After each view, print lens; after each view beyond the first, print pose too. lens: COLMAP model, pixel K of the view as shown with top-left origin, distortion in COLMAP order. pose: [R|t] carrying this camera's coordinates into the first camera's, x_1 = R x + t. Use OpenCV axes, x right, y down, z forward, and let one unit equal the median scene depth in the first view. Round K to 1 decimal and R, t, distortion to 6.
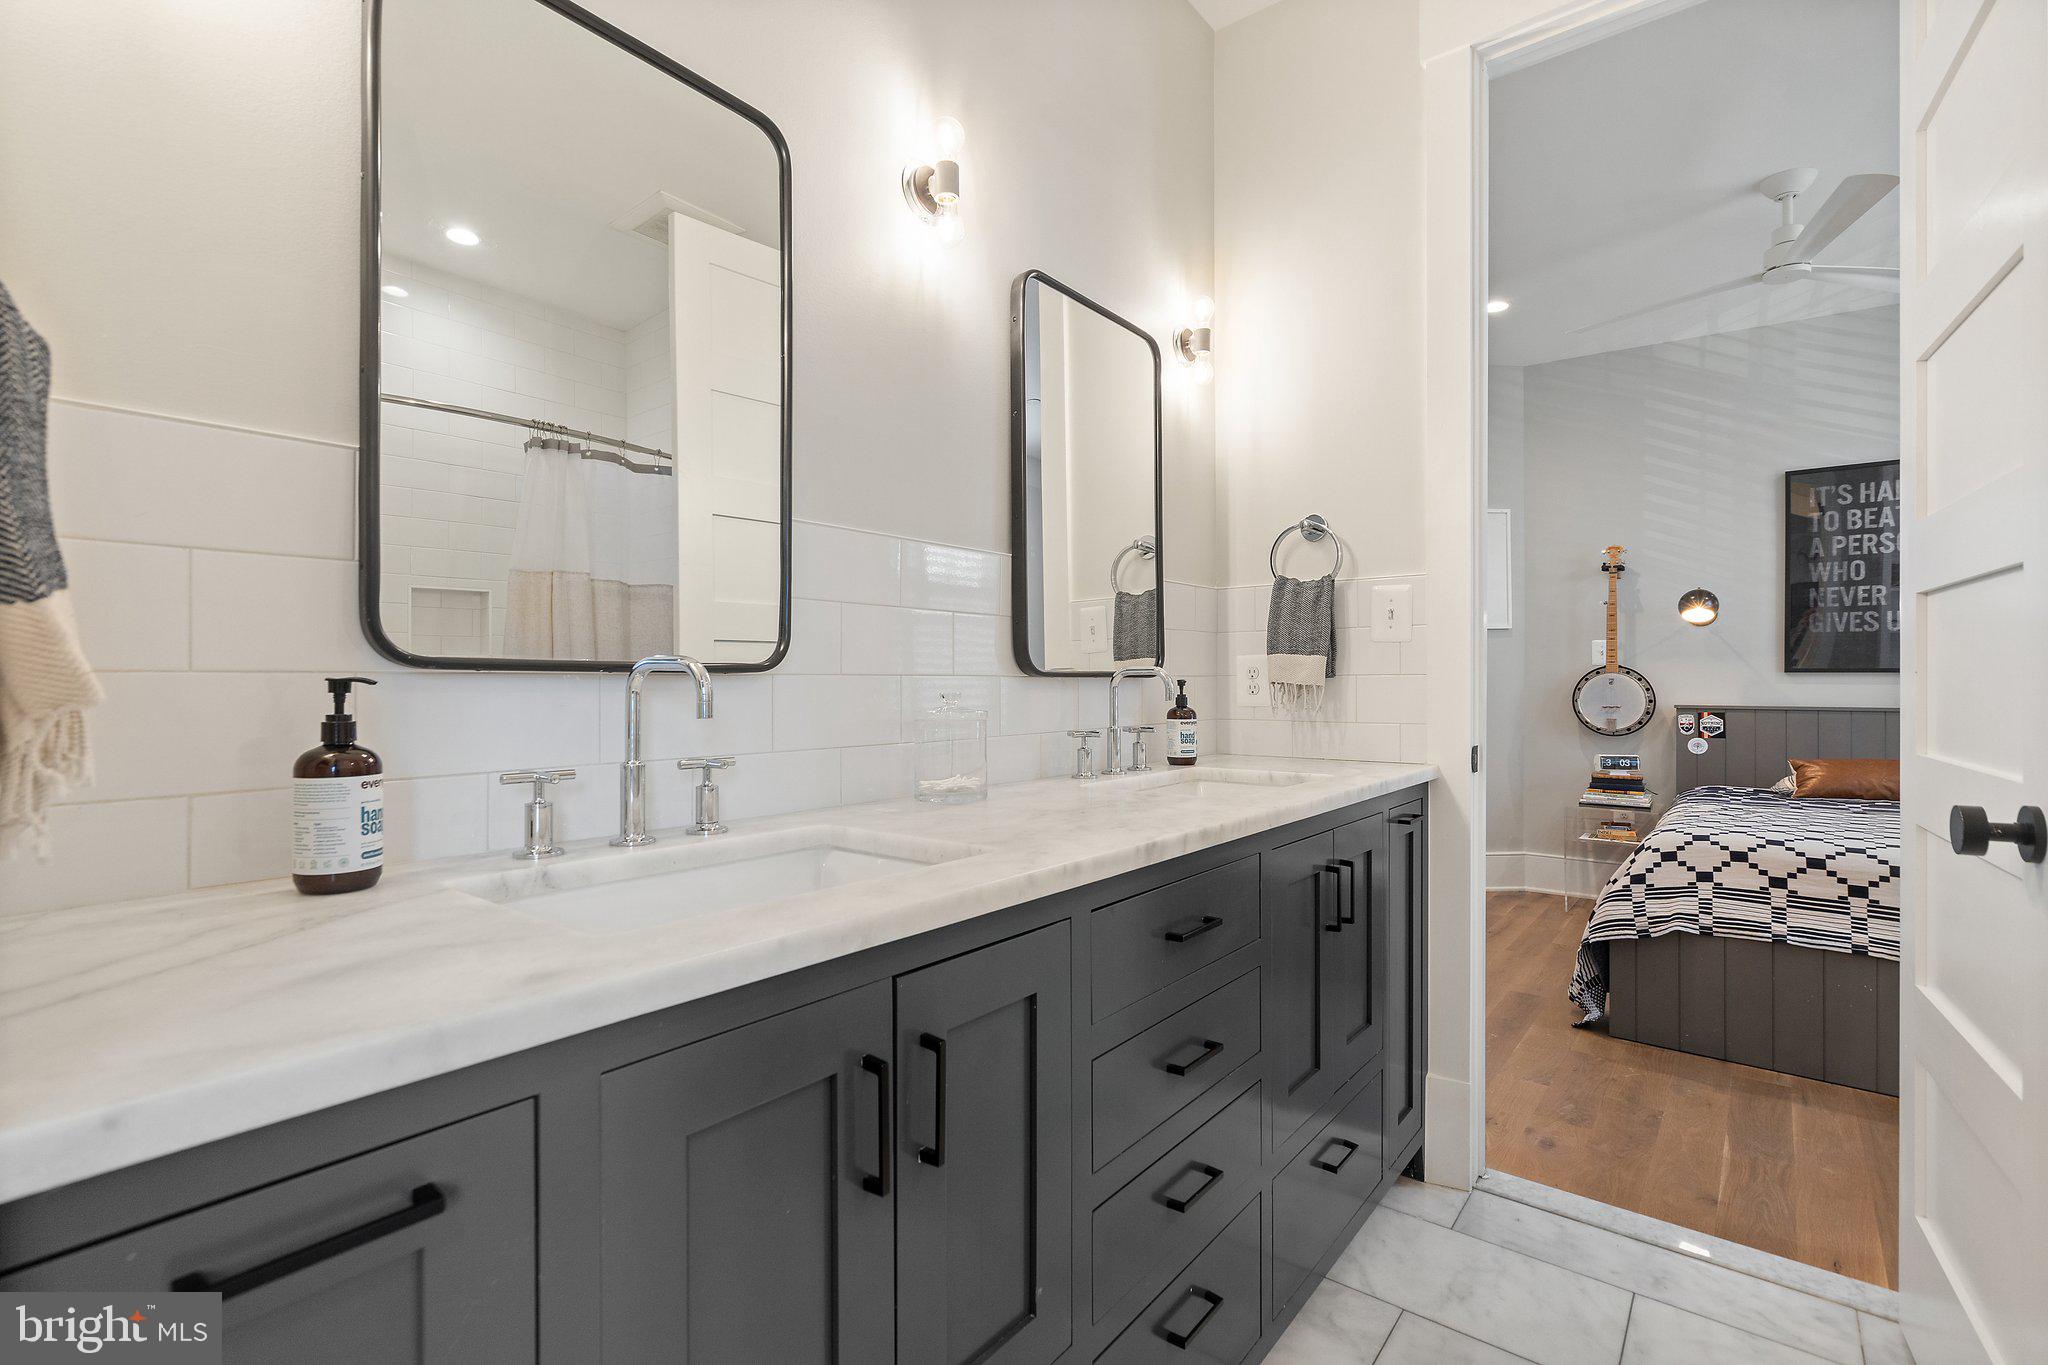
lens RADIAL K [[942.7, 0, 1025.7], [0, 942.7, 679.9], [0, 0, 1]] dist [-0.002341, 0.000286]
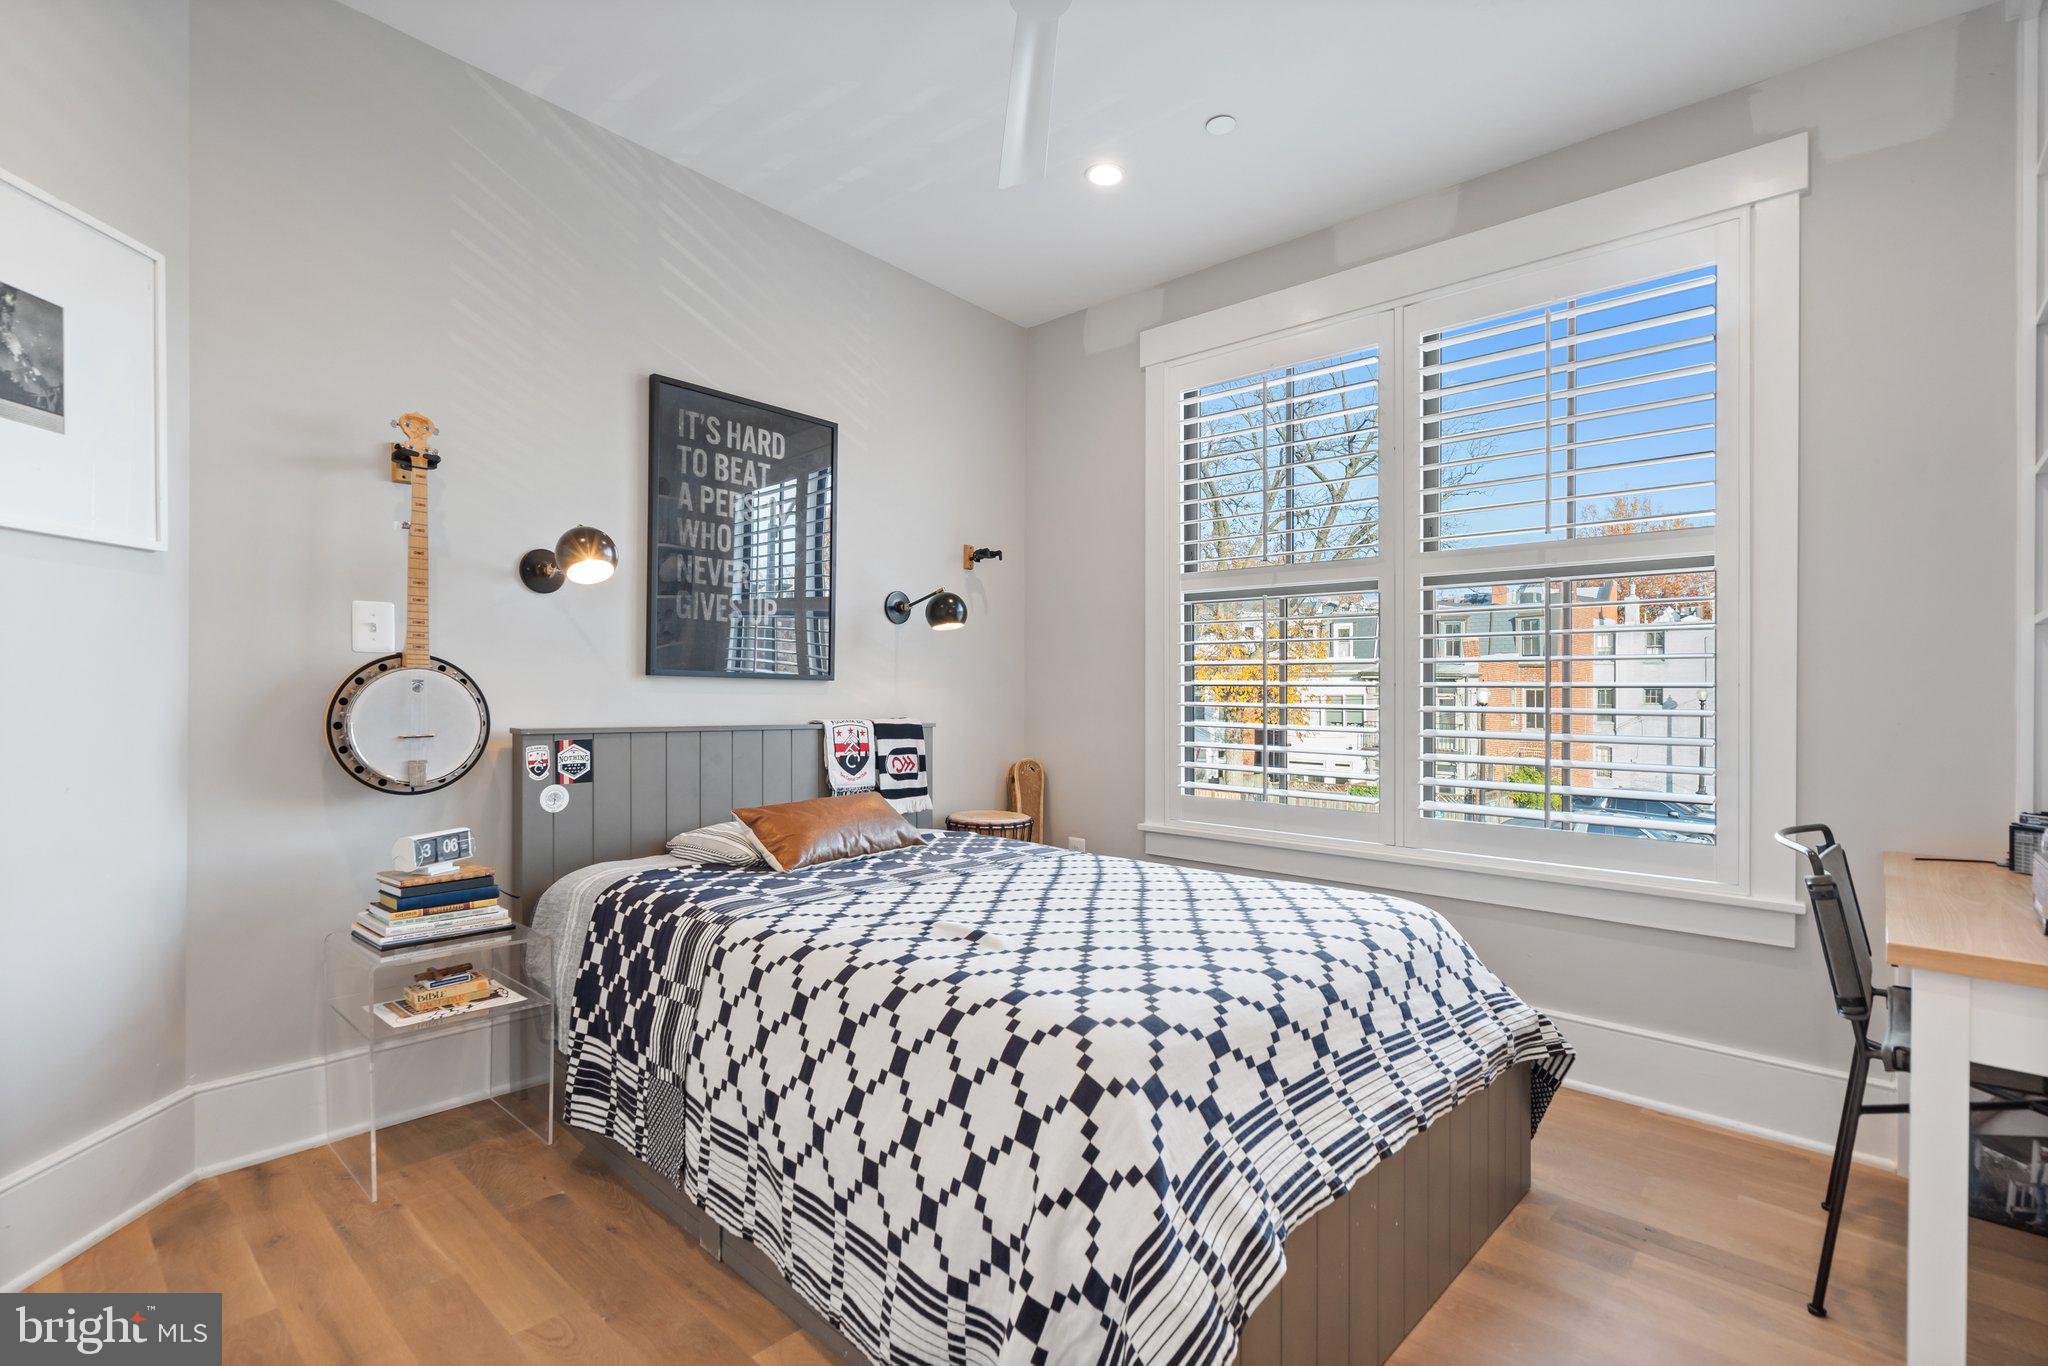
lens RADIAL K [[942.7, 0, 971.6], [0, 942.7, 695.1], [0, 0, 1]] dist [-0.002341, 0.000286]
pose [[0.090234, 0.002663, 0.995917, 0.163899], [-0.007885, 0.999967, -0.001960, 0.005608], [-0.995889, -0.007676, 0.090252, 0.714702]]
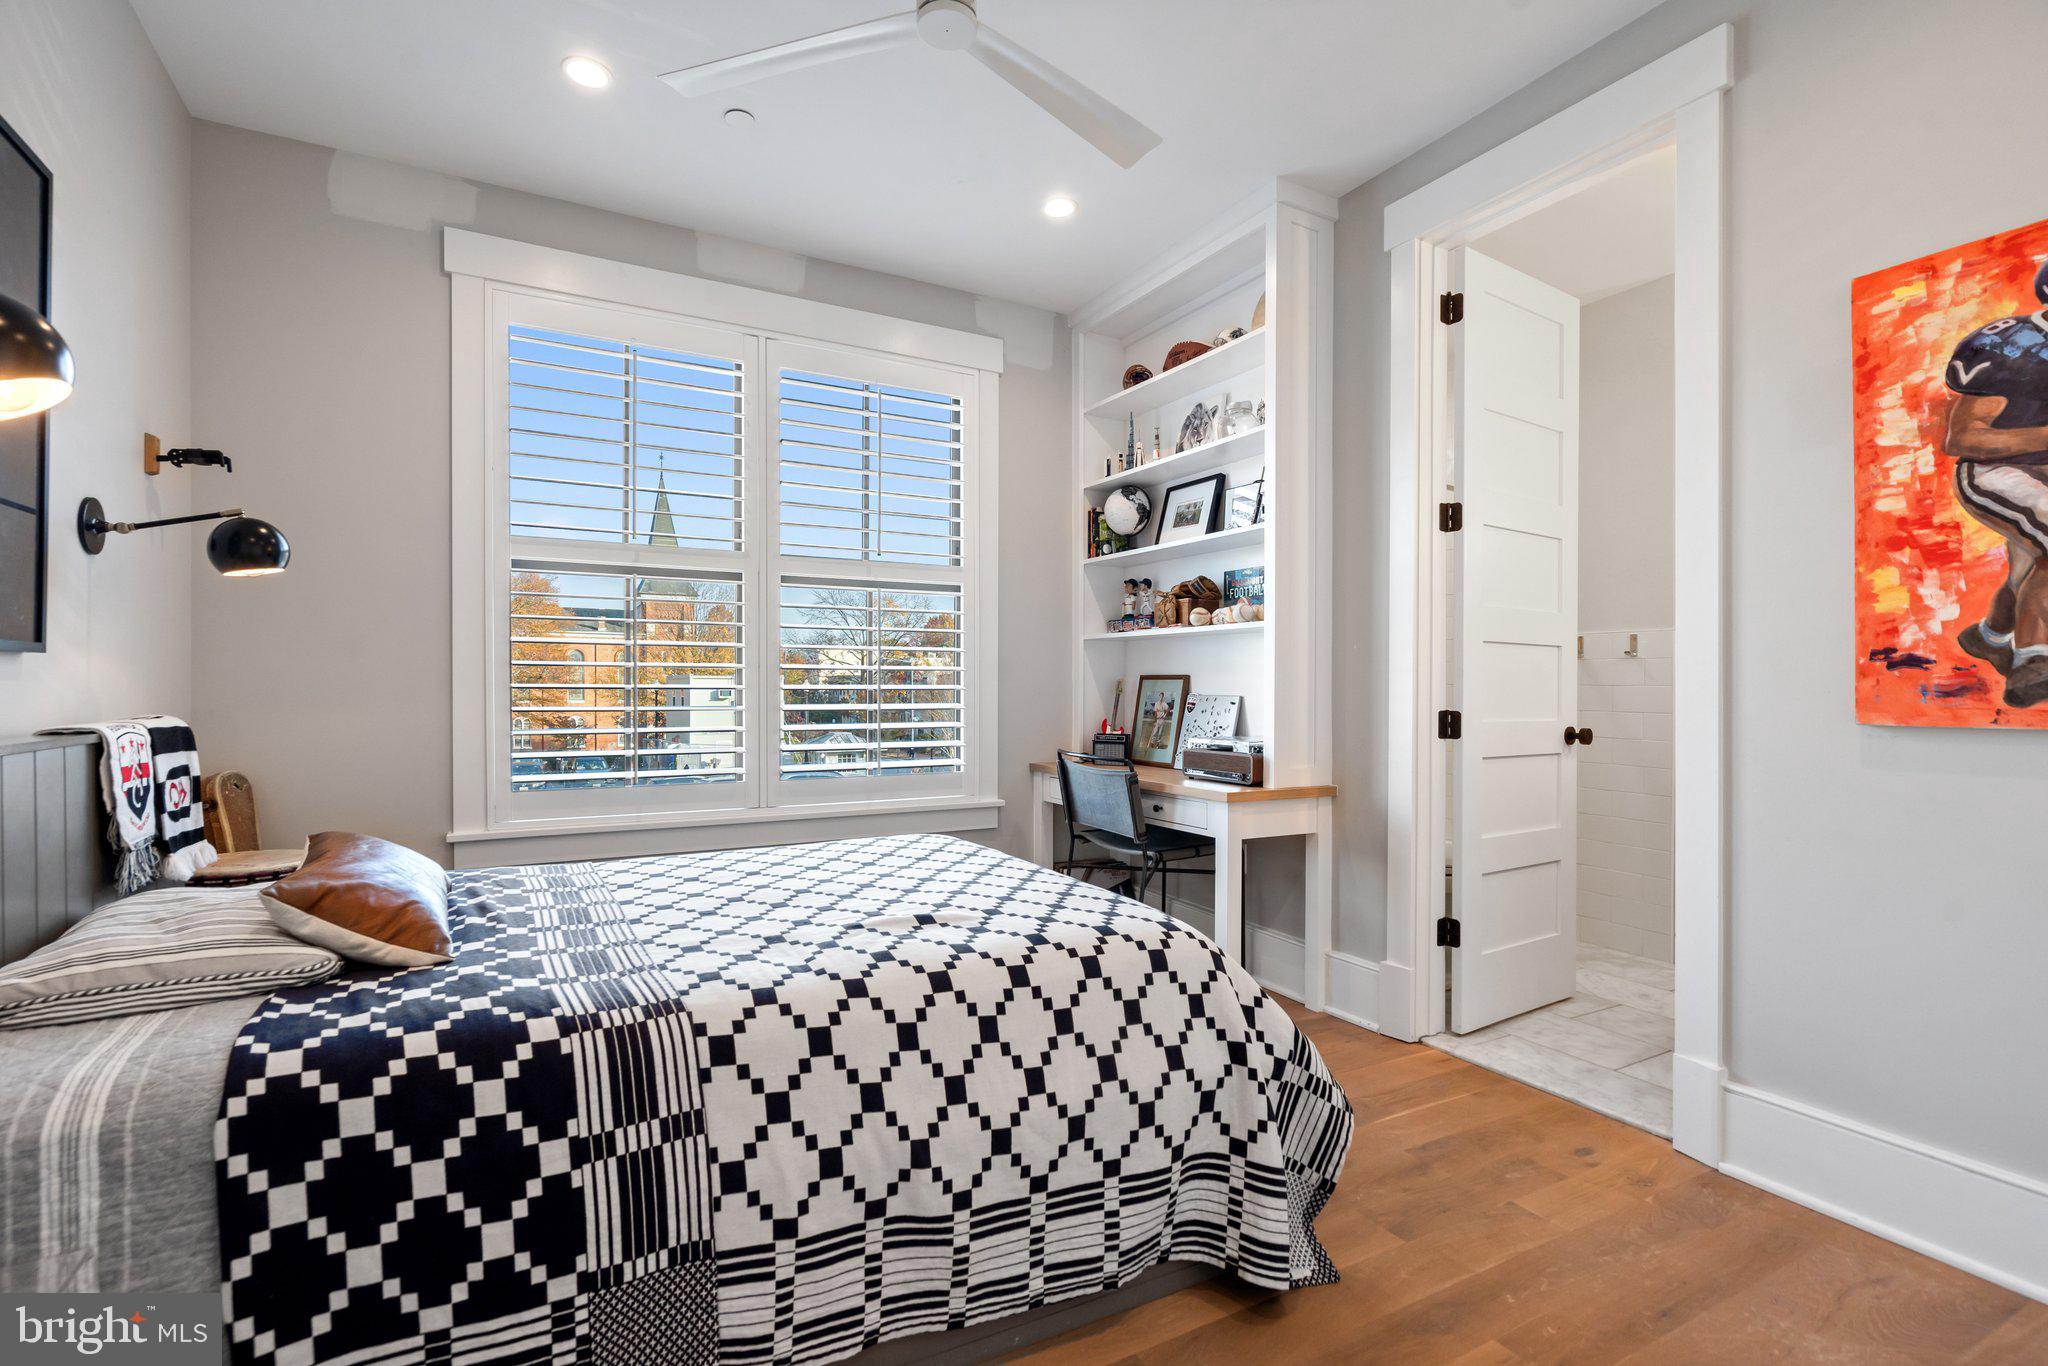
lens RADIAL K [[942.7, 0, 1023.8], [0, 942.7, 678.8], [0, 0, 1]] dist [-0.002341, 0.000286]
pose [[-0.920436, -0.003184, 0.390881, 0.315037], [-0.003341, 0.999994, 0.000278, 0.003809], [-0.390879, -0.001050, -0.920441, 1.007503]]
